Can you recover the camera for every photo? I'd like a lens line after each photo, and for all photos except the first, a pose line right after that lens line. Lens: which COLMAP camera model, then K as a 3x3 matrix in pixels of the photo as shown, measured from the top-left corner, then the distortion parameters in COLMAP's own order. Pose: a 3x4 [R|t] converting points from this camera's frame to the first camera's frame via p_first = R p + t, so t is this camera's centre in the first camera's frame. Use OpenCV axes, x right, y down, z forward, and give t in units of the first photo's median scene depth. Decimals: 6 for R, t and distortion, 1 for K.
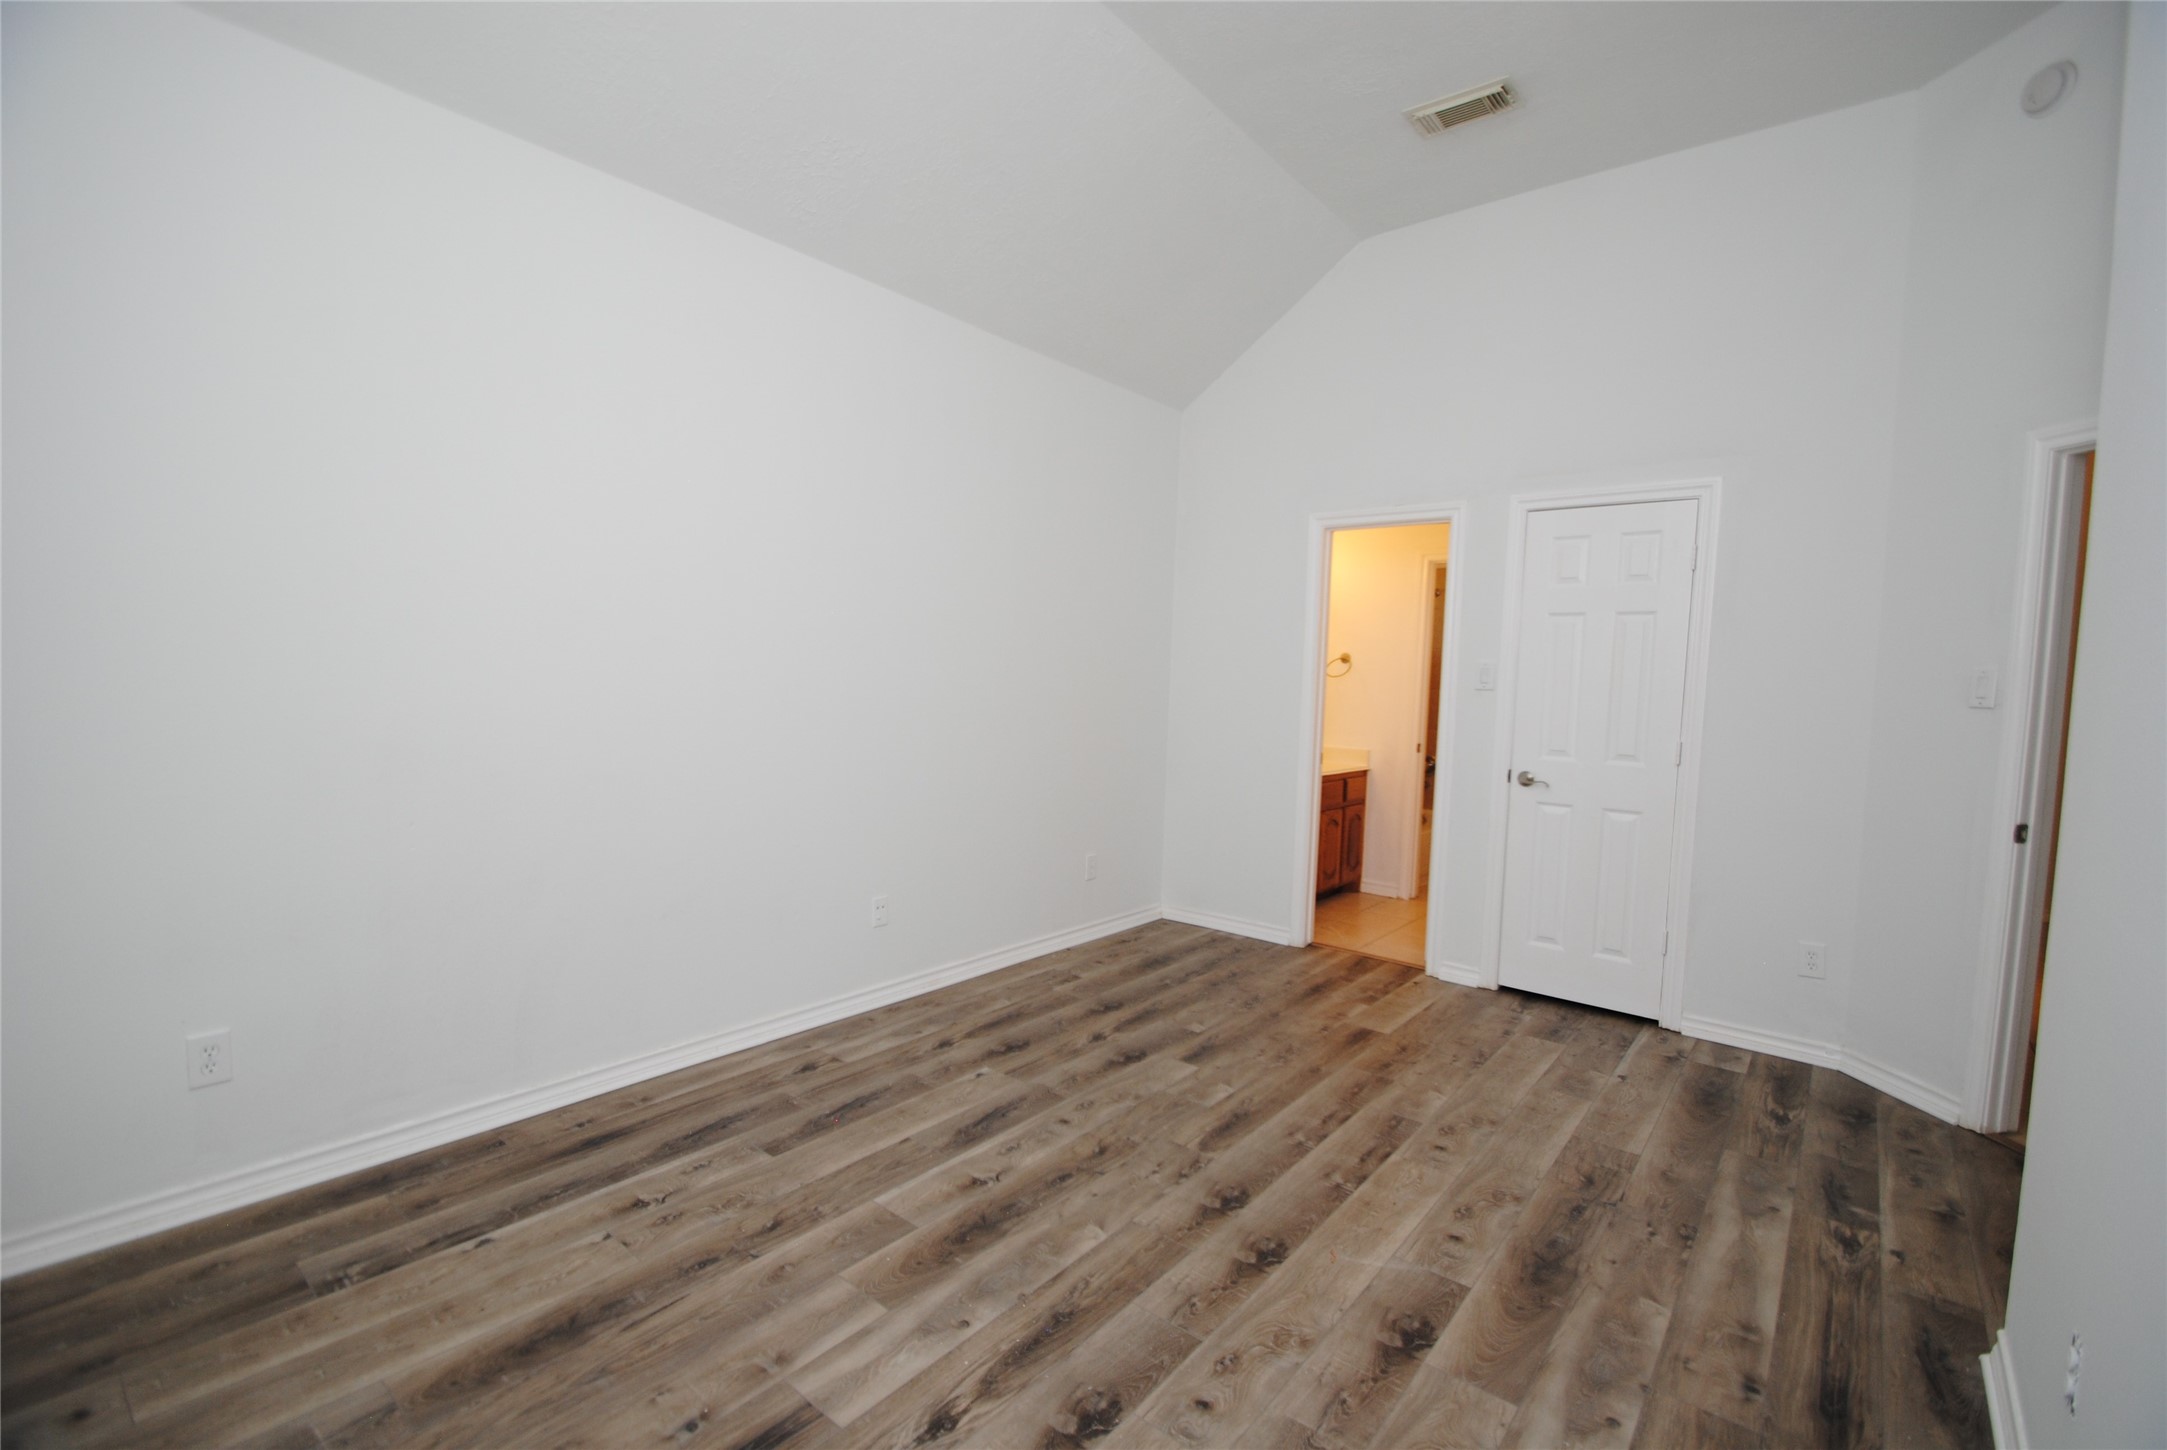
lens RADIAL K [[950.5, 0, 1092.1], [0, 950.5, 728.4], [0, 0, 1]] dist [0.014221, -0.014549]
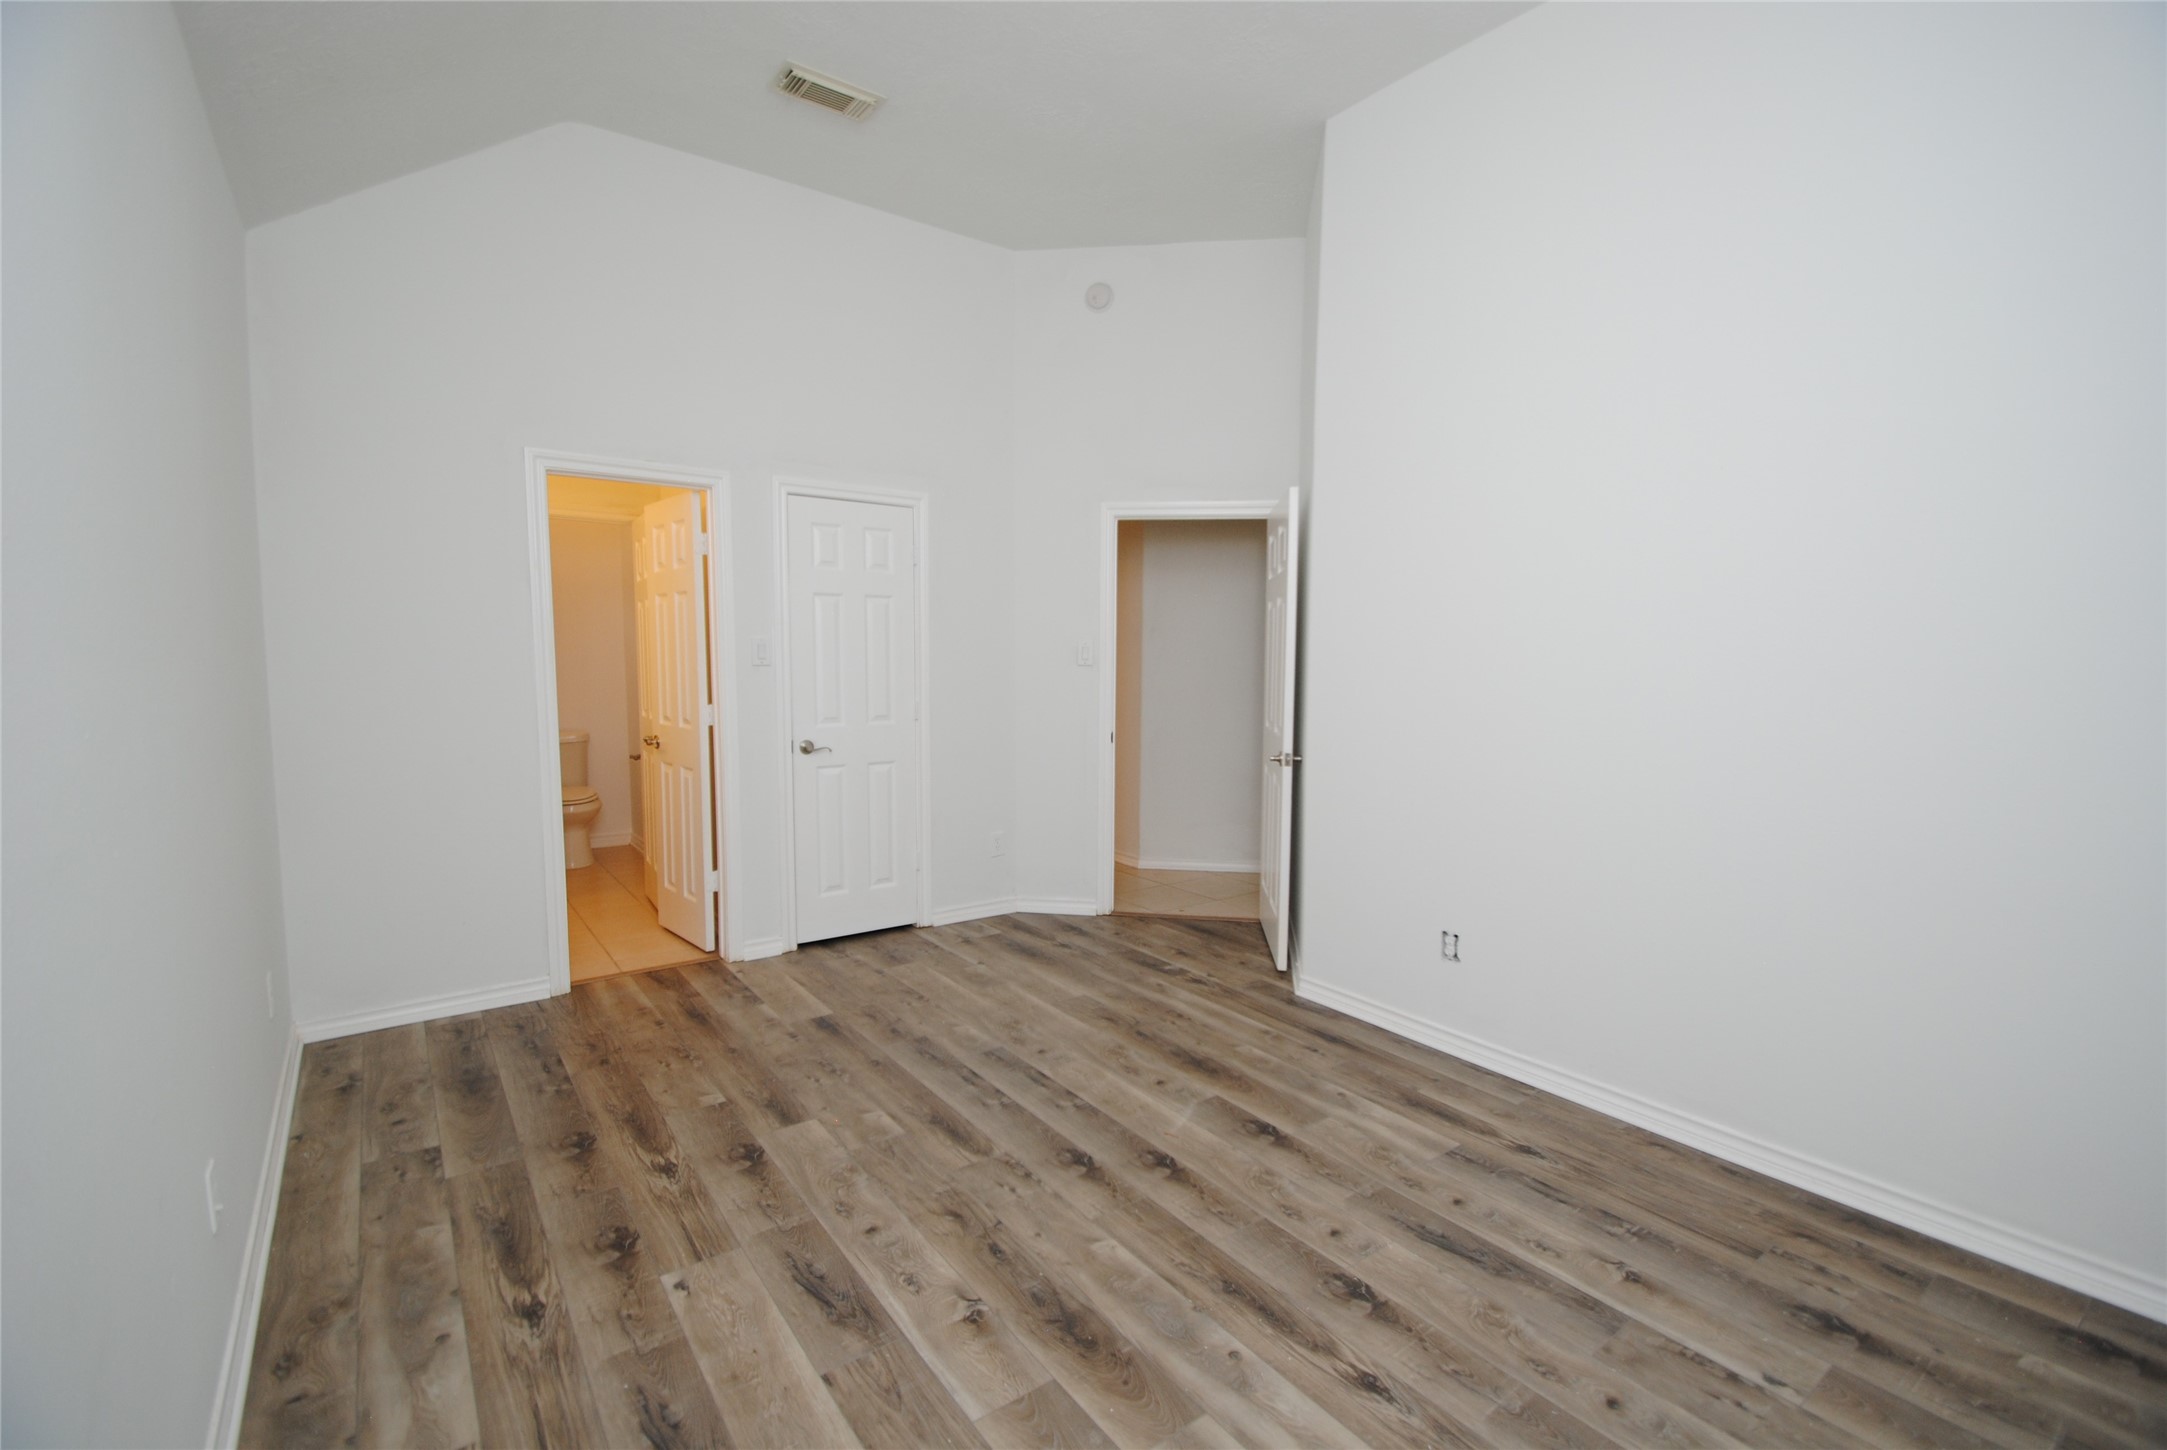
lens RADIAL K [[950.5, 0, 1093.4], [0, 950.5, 728.1], [0, 0, 1]] dist [0.014221, -0.014549]
pose [[0.245657, -0.105130, 0.963639, -0.646359], [0.055925, 0.993983, 0.094183, -0.066837], [-0.967742, 0.030755, 0.250058, 0.547438]]
